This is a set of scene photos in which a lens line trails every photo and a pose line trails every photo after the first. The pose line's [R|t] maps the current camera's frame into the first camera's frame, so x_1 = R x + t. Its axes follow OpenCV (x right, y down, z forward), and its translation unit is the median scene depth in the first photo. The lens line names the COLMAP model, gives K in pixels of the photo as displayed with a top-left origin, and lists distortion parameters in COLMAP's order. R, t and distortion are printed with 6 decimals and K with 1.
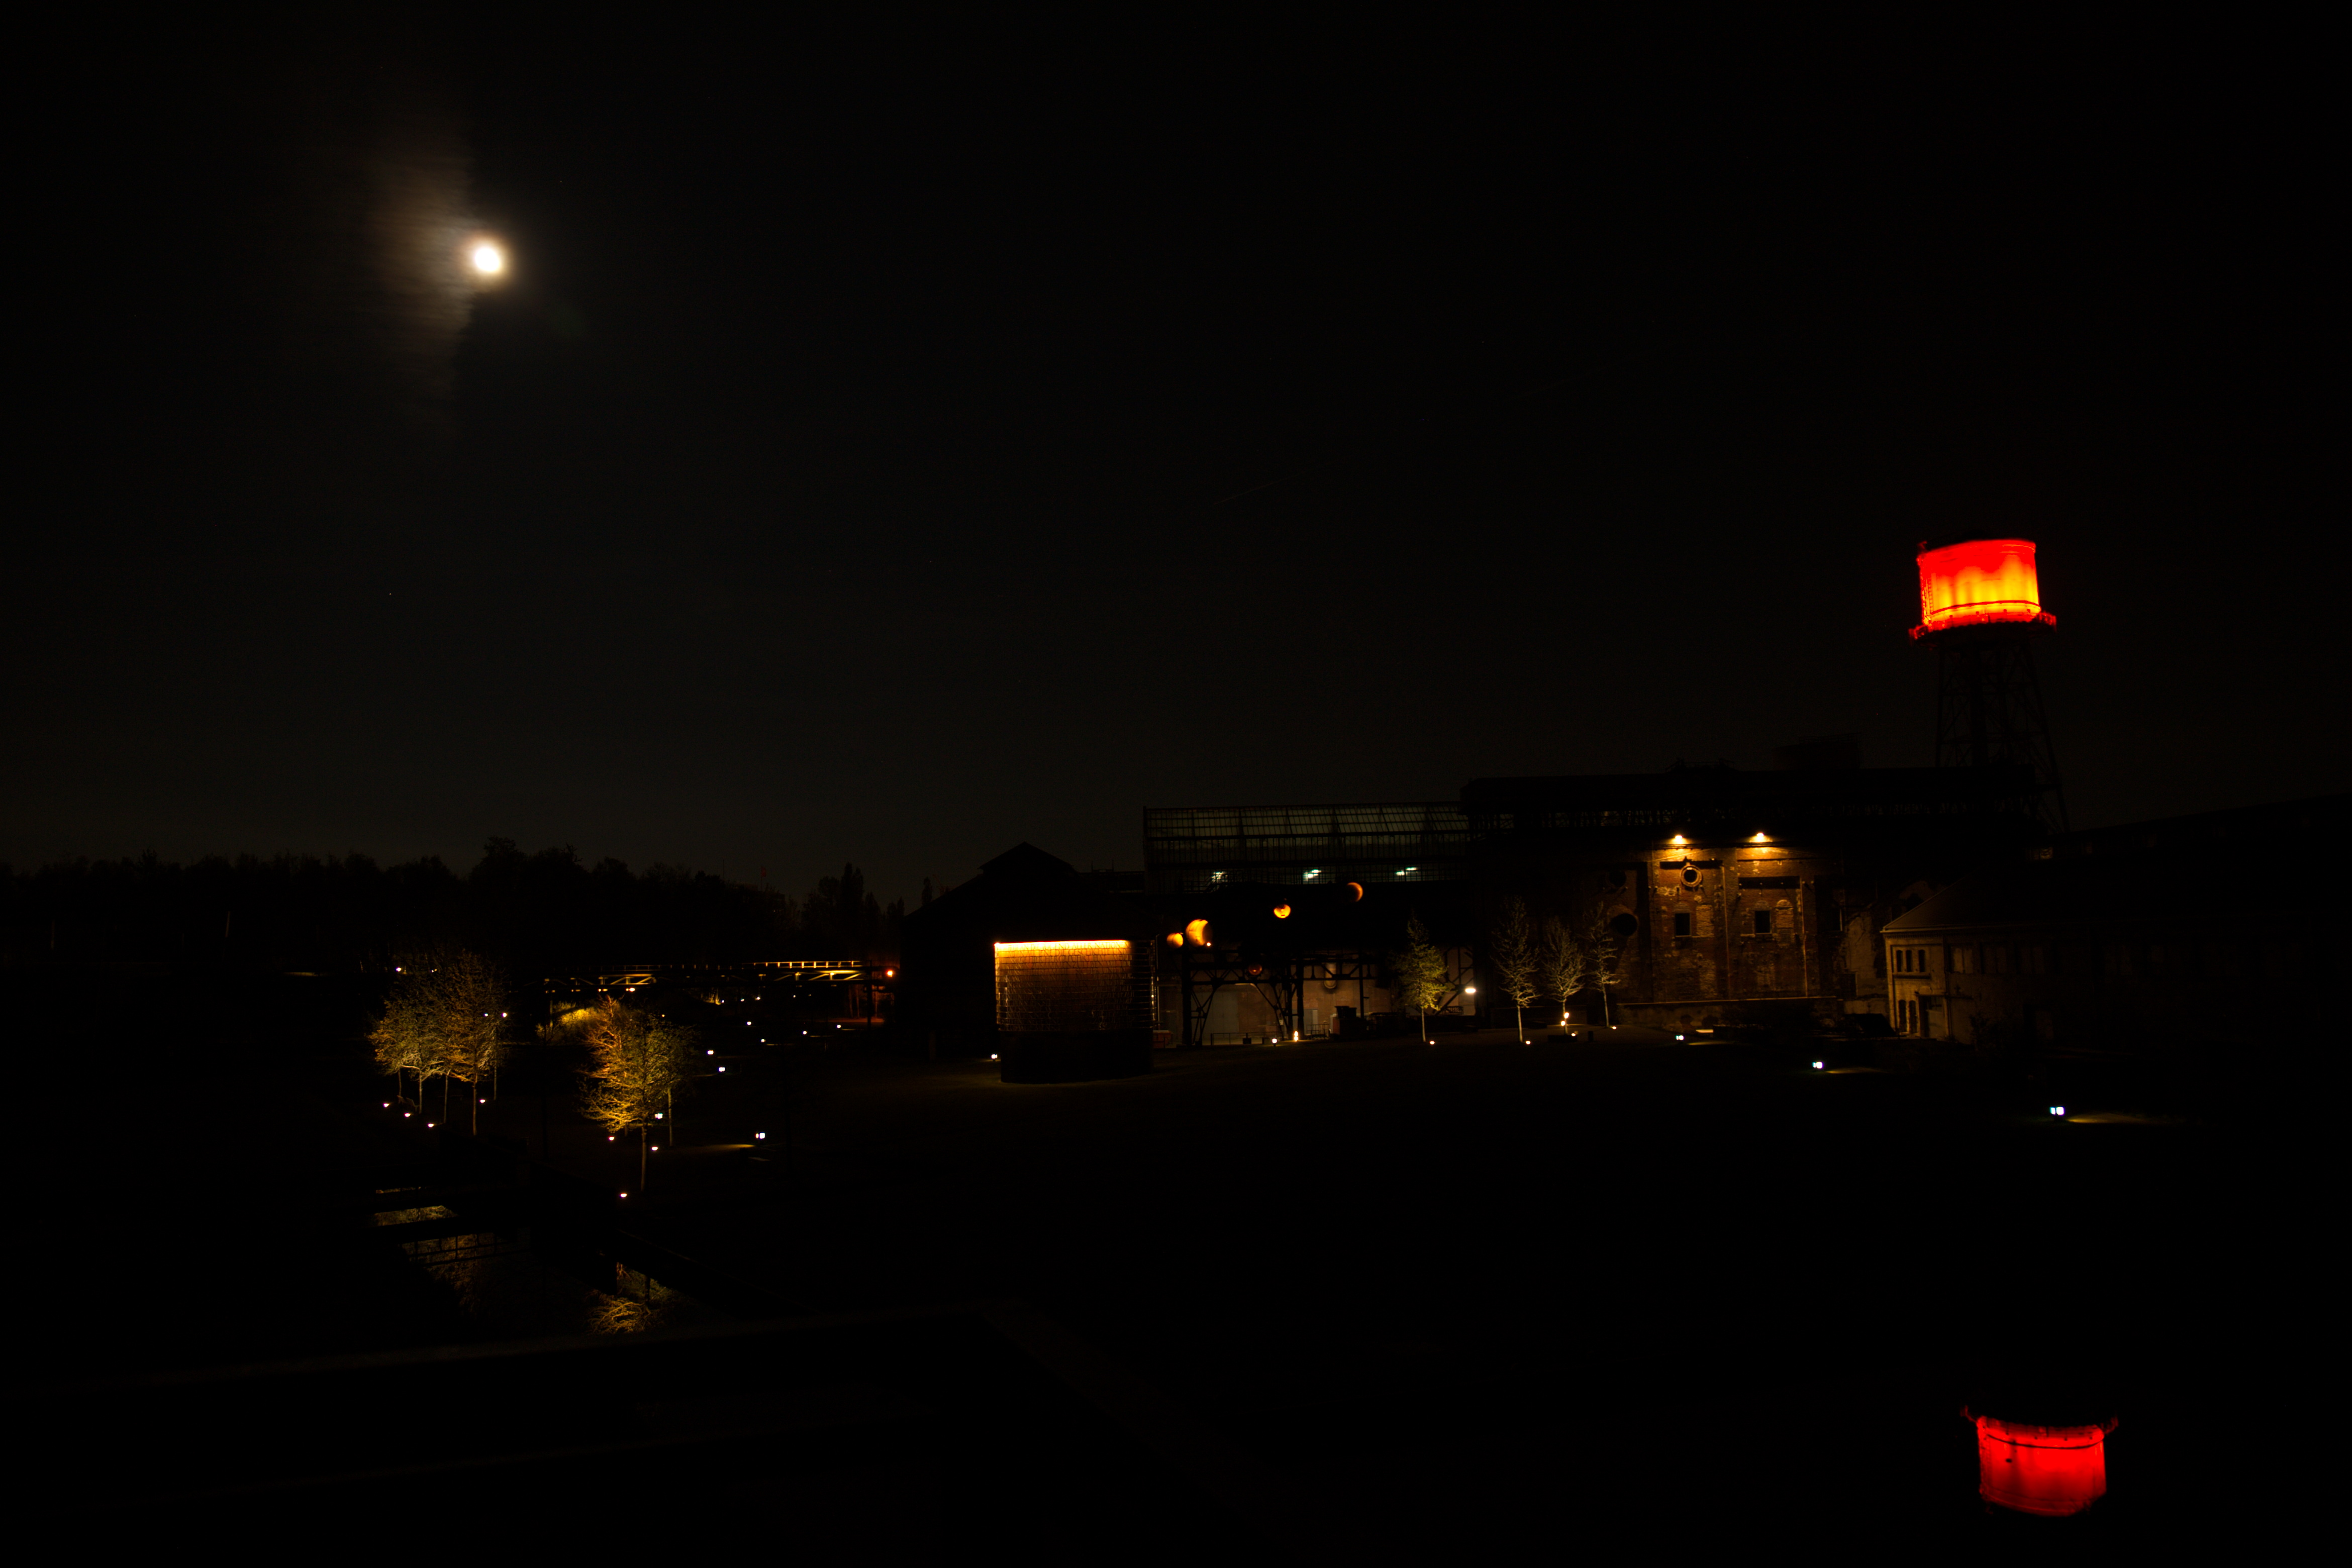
lens RADIAL K [[1623.5, 0, 1167.5], [0, 1623.5, 782.1], [0, 0, 1]] dist [-0.132372, 0.100564]
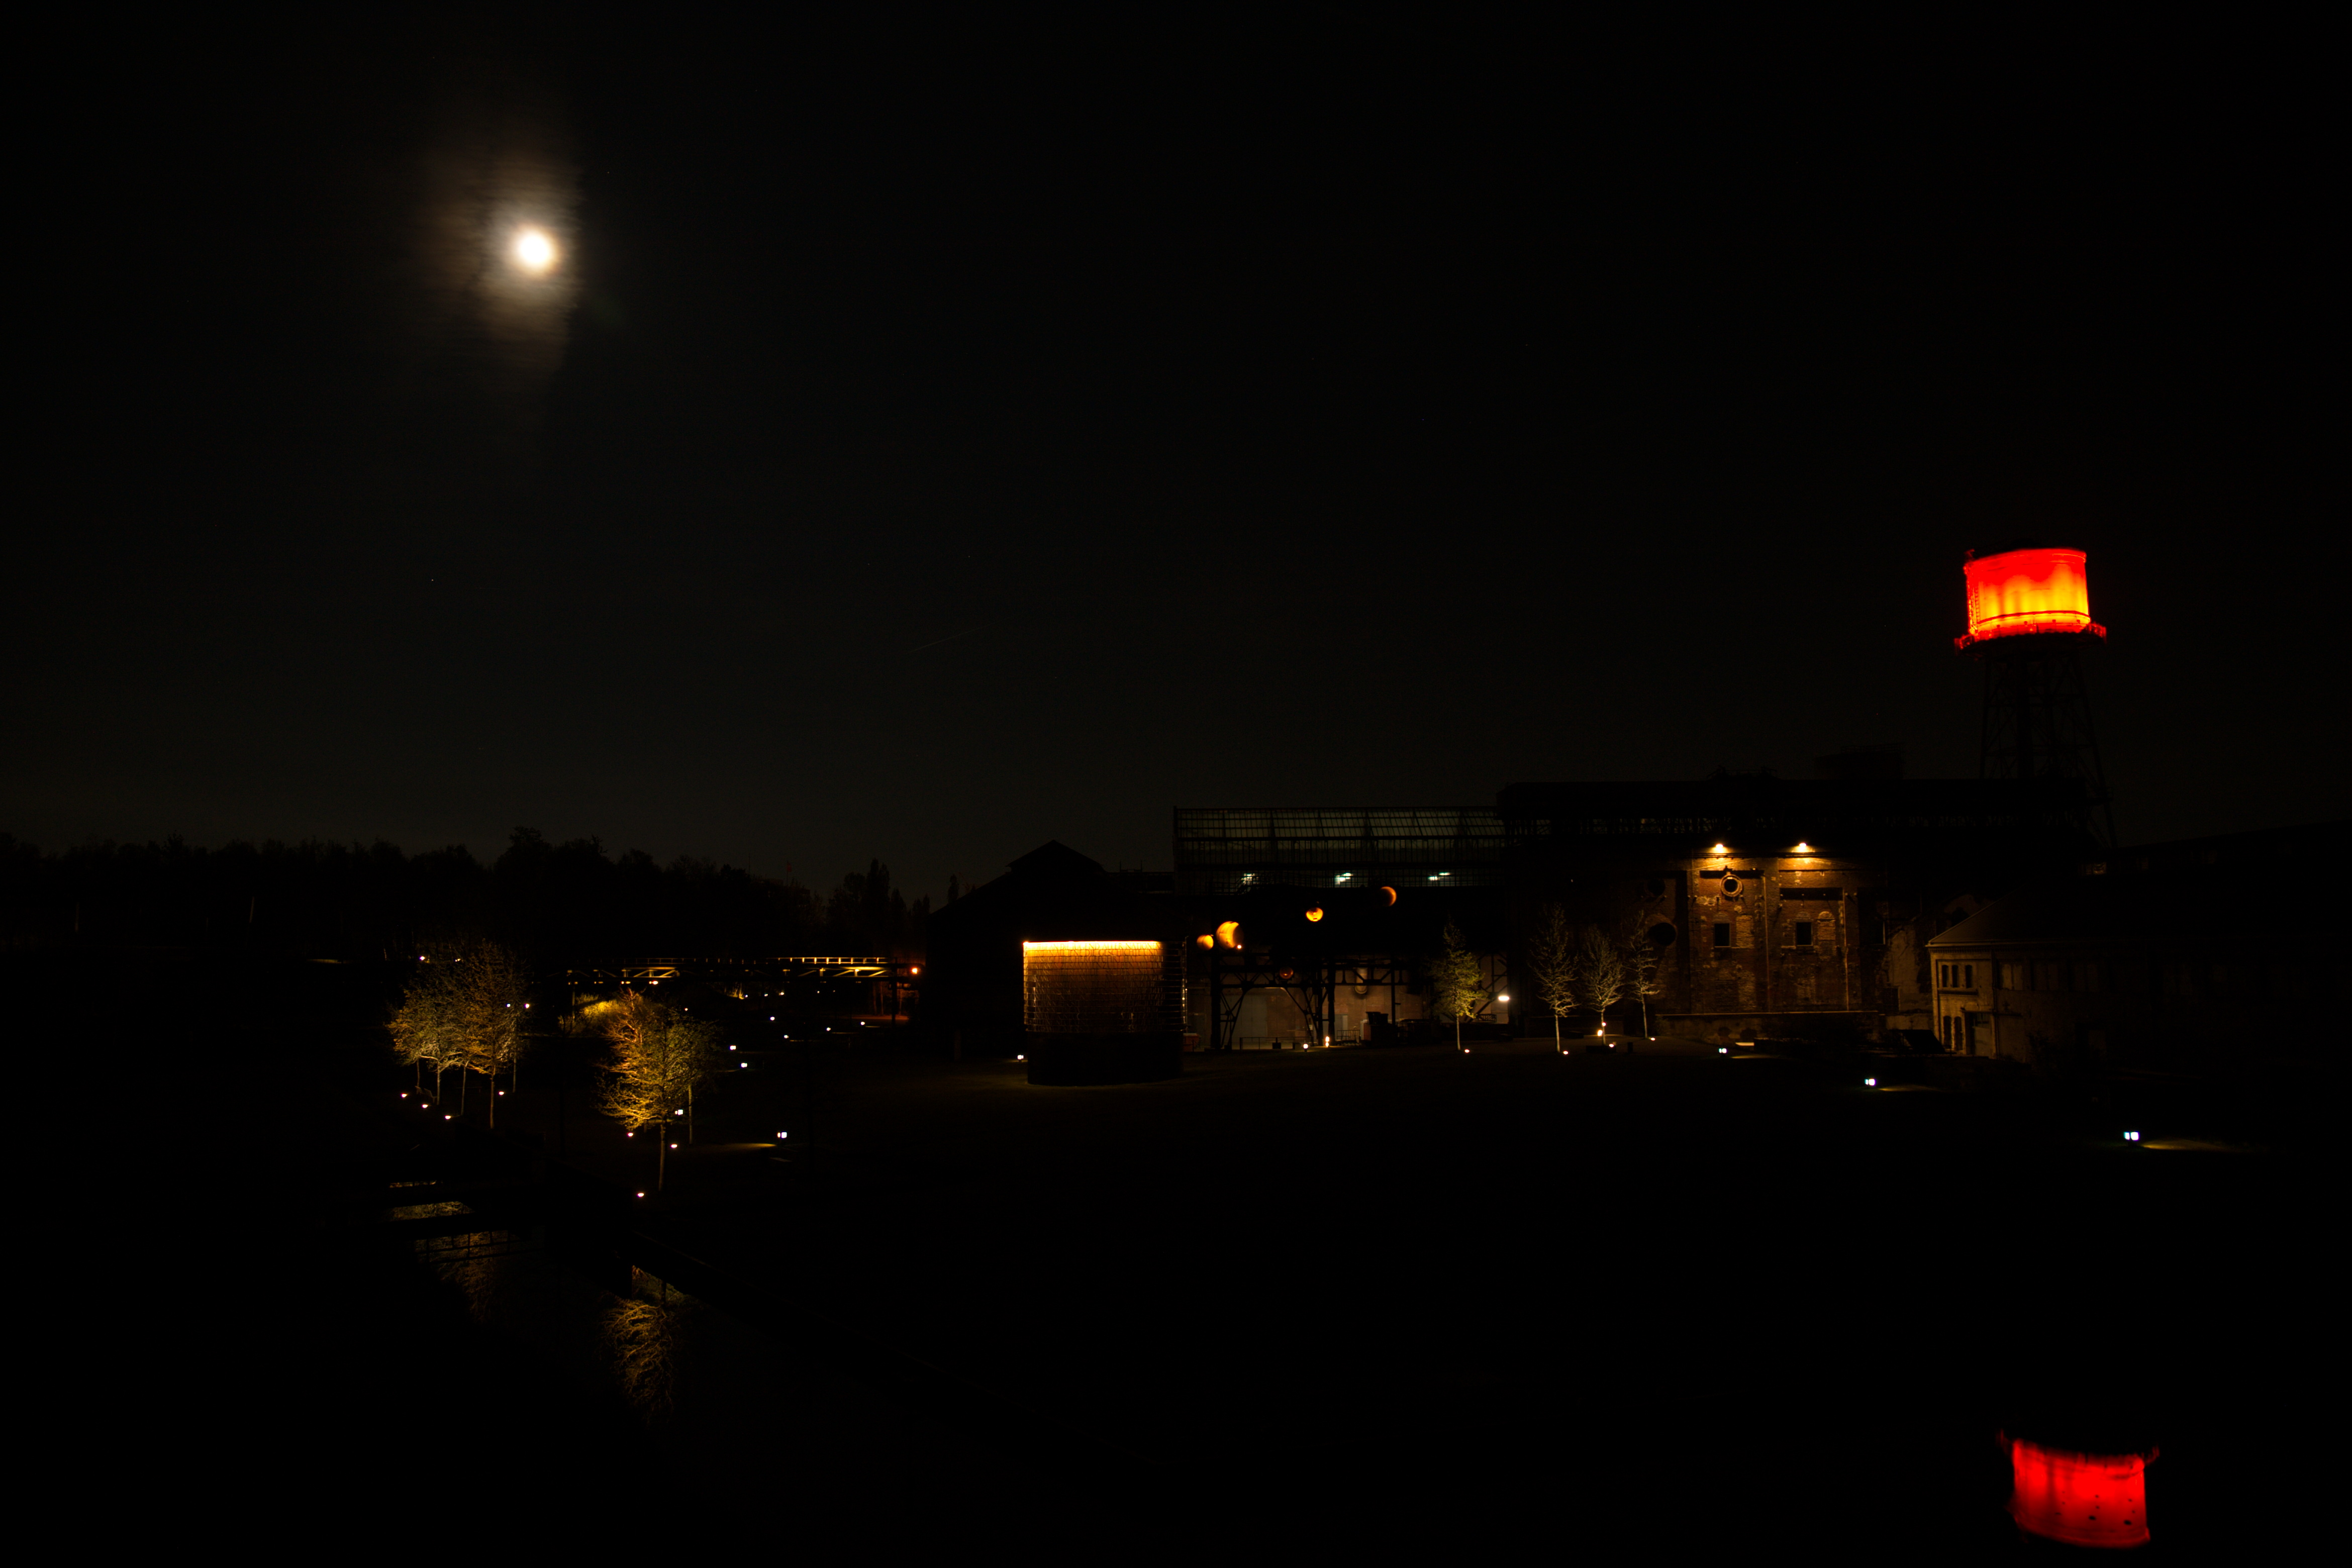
lens RADIAL K [[1623.5, 0, 1167.5], [0, 1623.5, 782.1], [0, 0, 1]] dist [-0.132372, 0.100564]
pose [[0.999741, 0.015927, -0.016241, -0.003790], [-0.015944, 0.999872, -0.000907, 0.001552], [0.016224, 0.001166, 0.999868, 0.014760]]
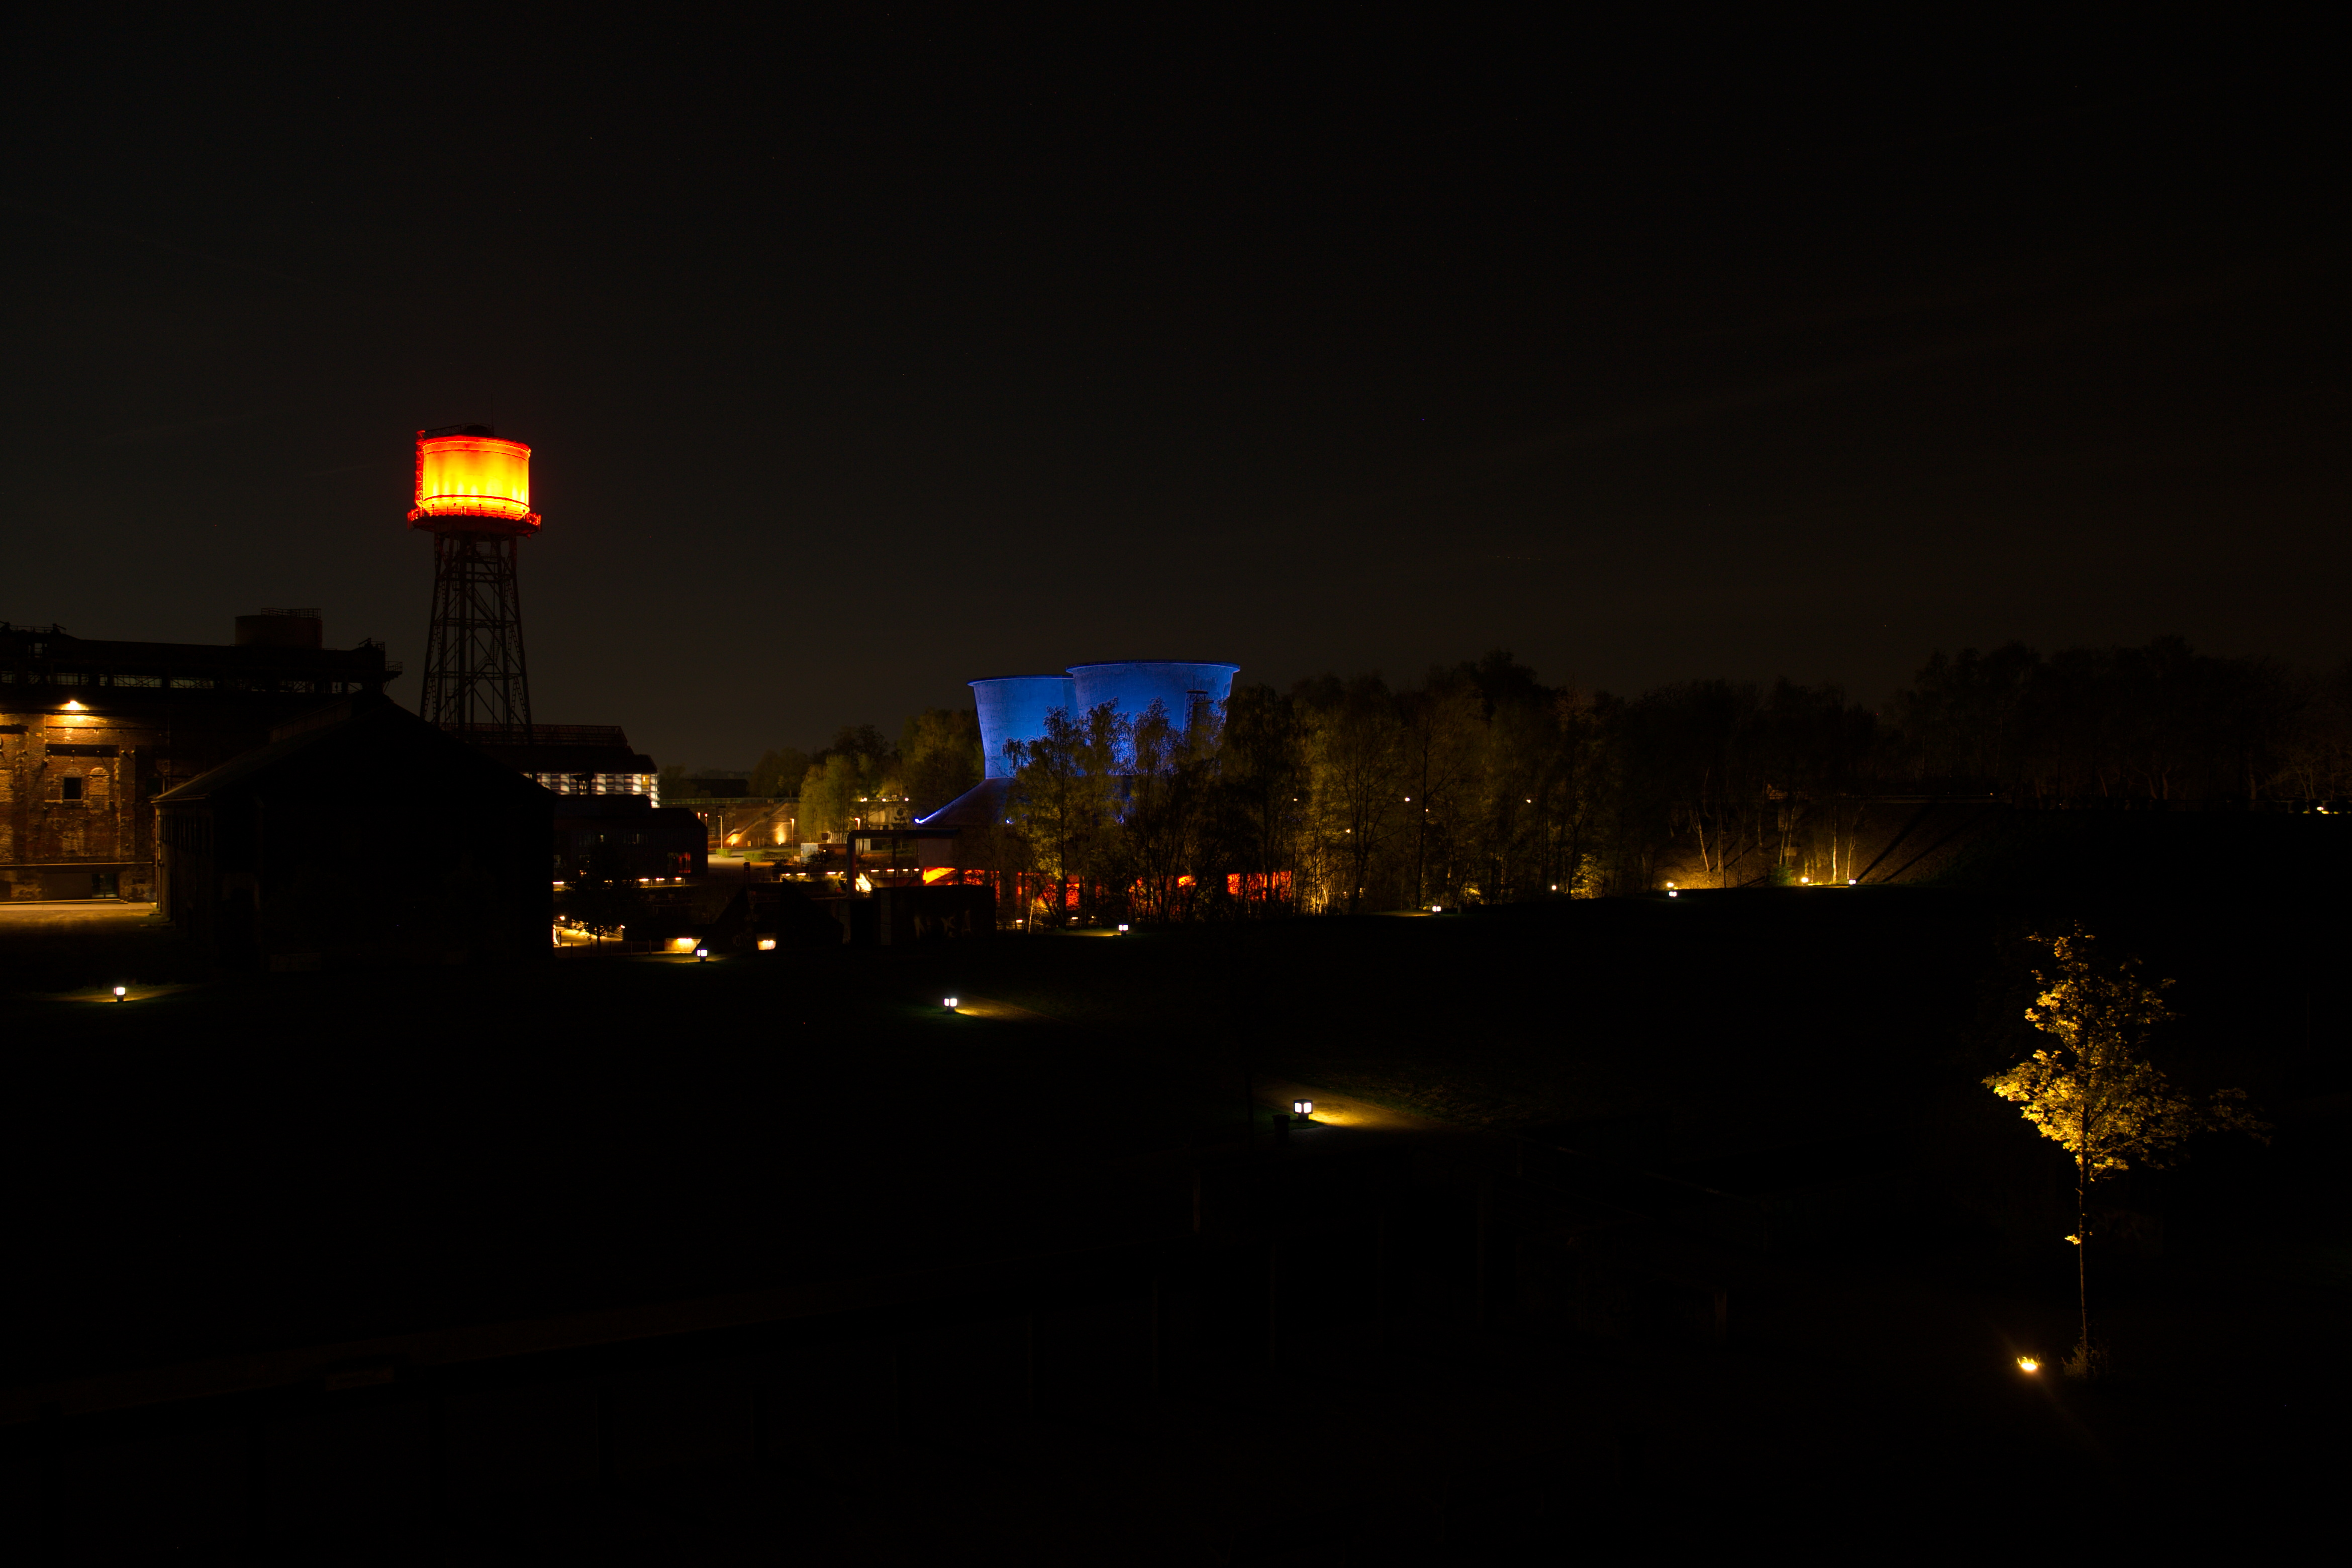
lens RADIAL K [[1648.0, 0, 1176.0], [0, 1648.0, 784.0], [0, 0, 1]] dist [-0.126995, 0.095520]
pose [[0.817872, 0.026321, 0.574798, 0.367892], [-0.076836, 0.995003, 0.063766, -0.033439], [-0.570247, -0.096318, 0.815807, -0.221948]]
